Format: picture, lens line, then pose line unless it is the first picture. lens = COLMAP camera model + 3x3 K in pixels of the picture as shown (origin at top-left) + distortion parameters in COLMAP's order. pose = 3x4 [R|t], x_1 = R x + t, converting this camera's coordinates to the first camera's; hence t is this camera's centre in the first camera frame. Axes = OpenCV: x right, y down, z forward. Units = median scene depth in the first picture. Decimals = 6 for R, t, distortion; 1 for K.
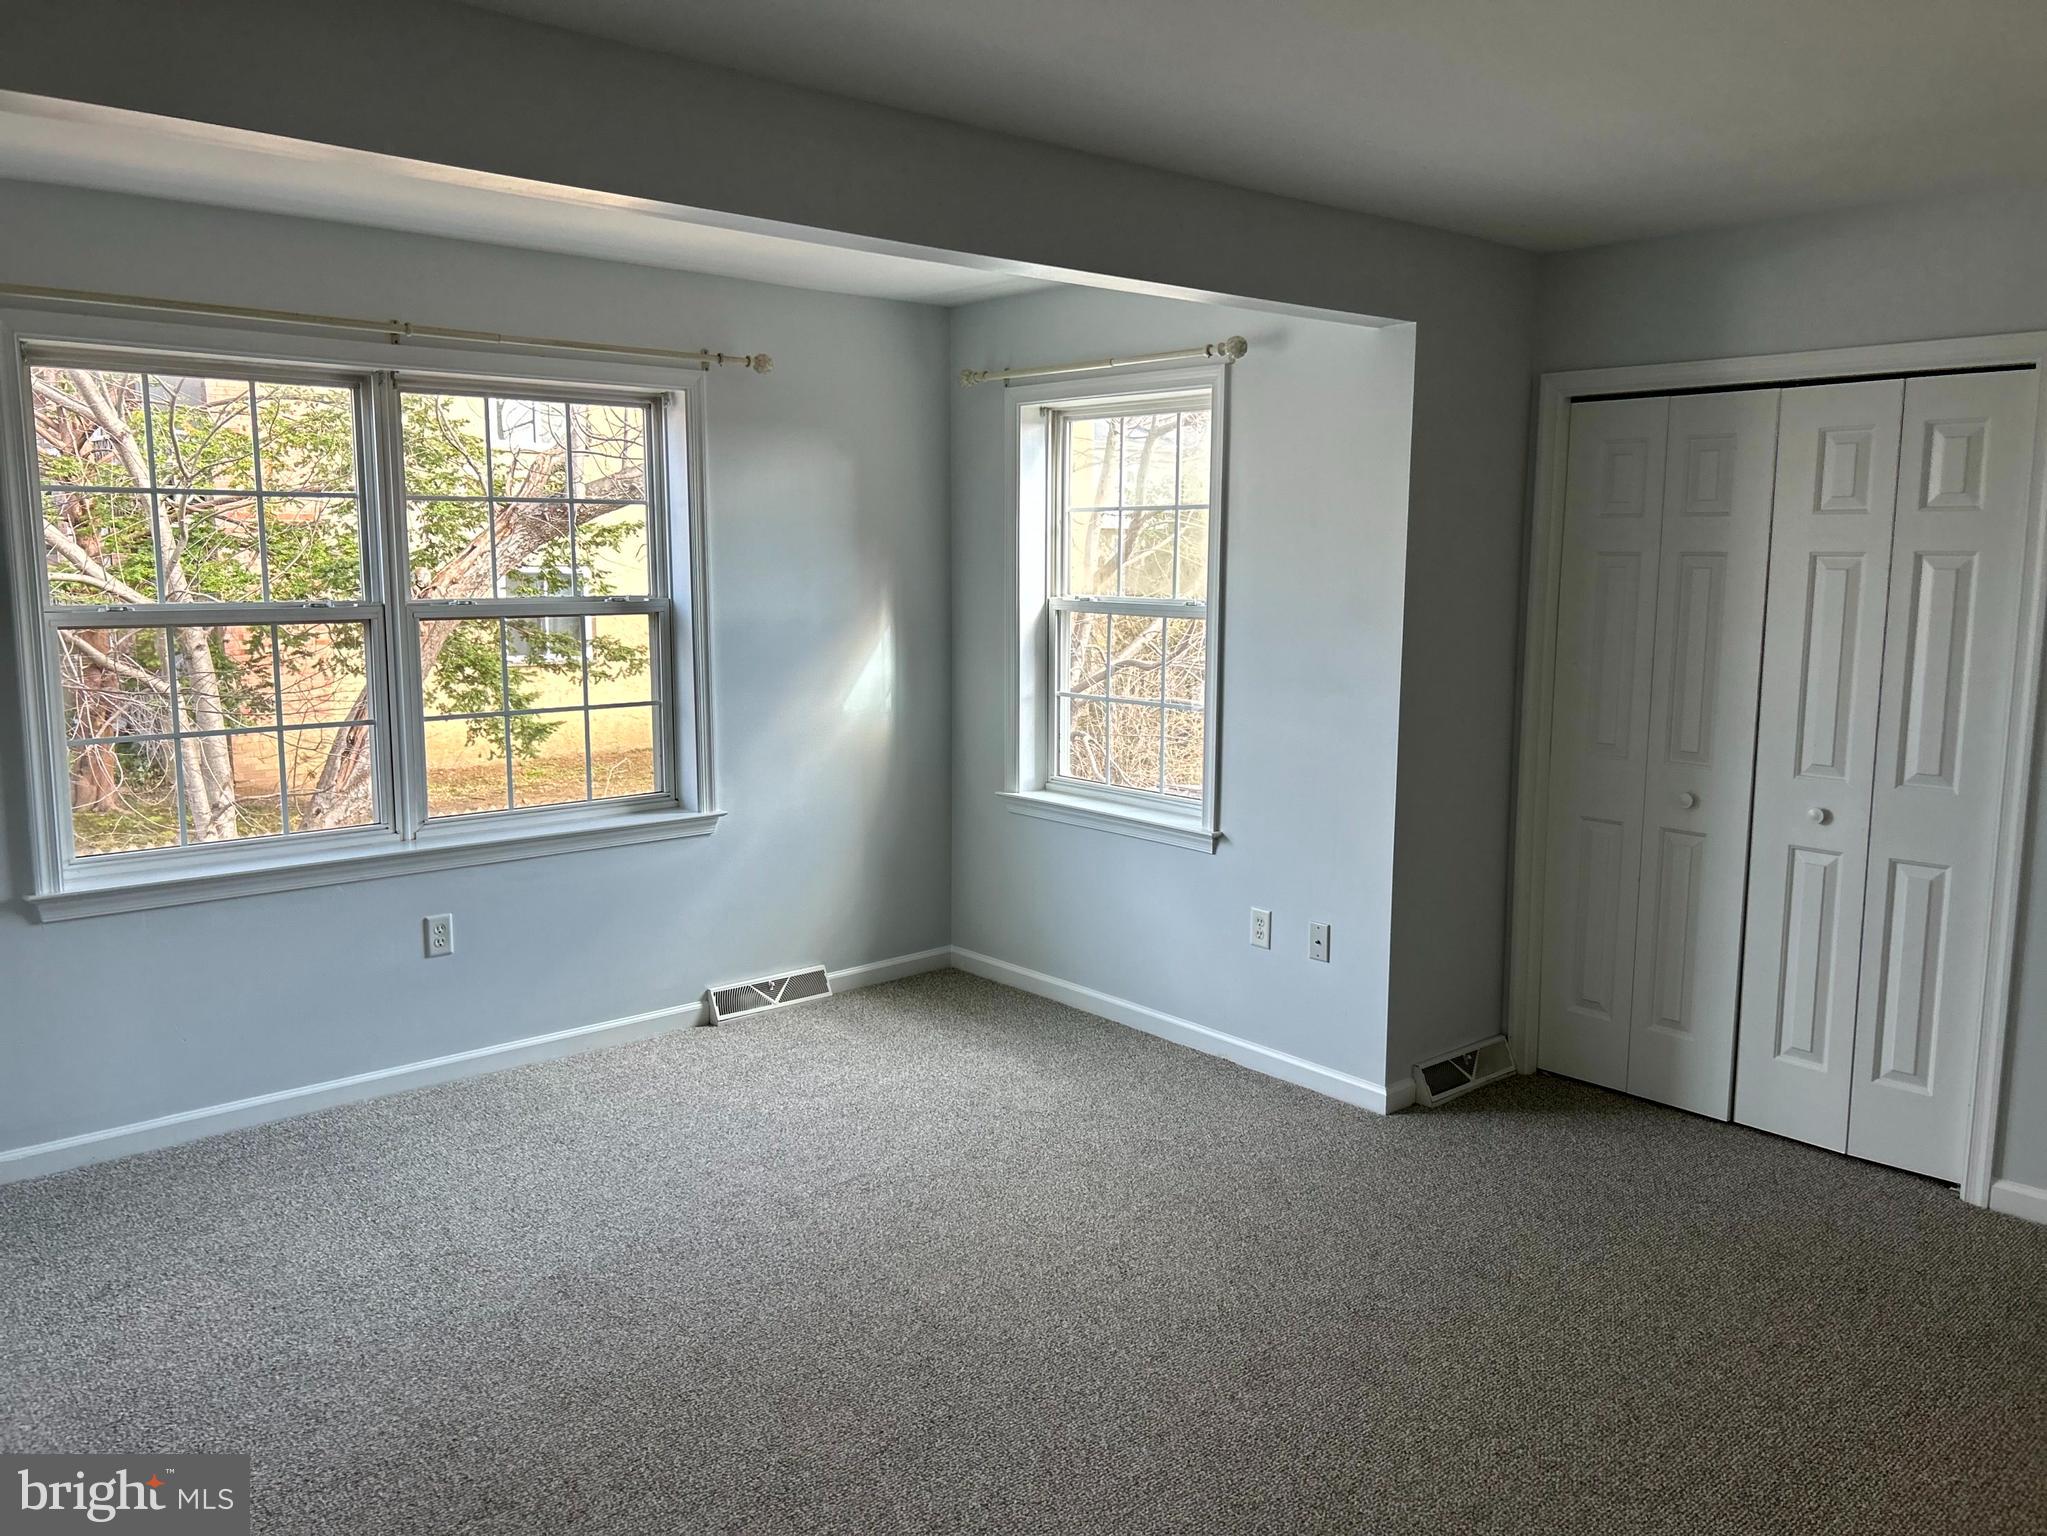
lens RADIAL K [[1551.5, 0, 1024.9], [0, 1551.5, 765.4], [0, 0, 1]] dist [0.035863, -0.040024]
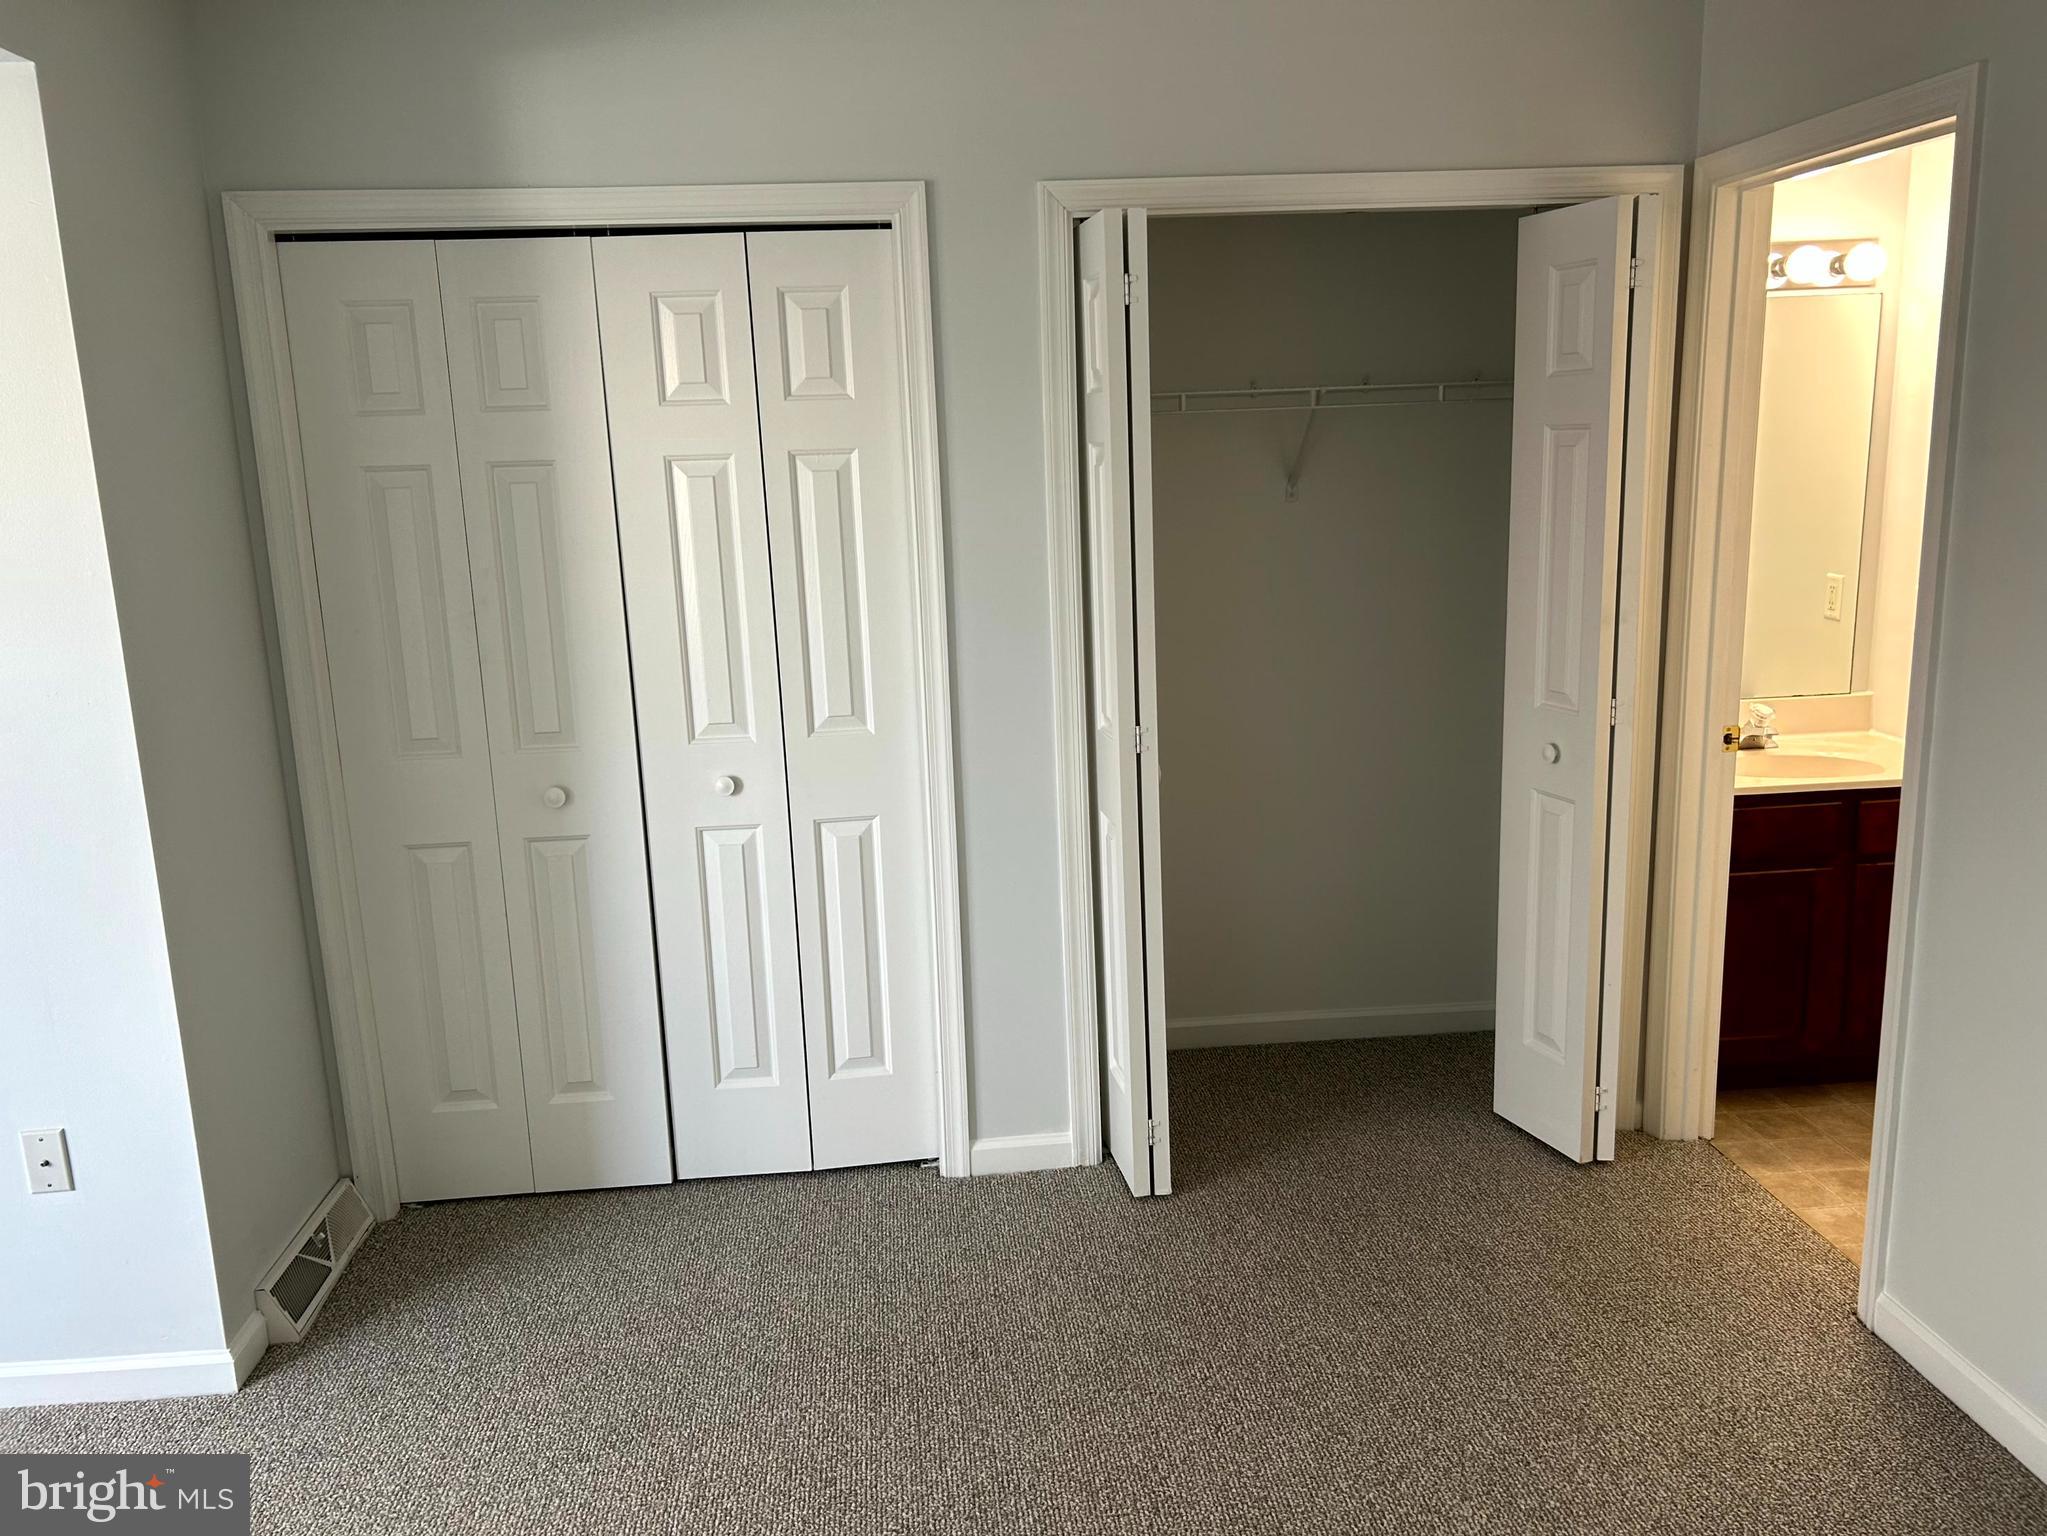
lens RADIAL K [[1551.5, 0, 1020.0], [0, 1551.5, 761.2], [0, 0, 1]] dist [0.035863, -0.040024]
pose [[0.586174, -0.188683, 0.787908, -0.030800], [0.149490, 0.980994, 0.123707, -0.054771], [-0.796274, 0.045271, 0.603240, 0.382978]]
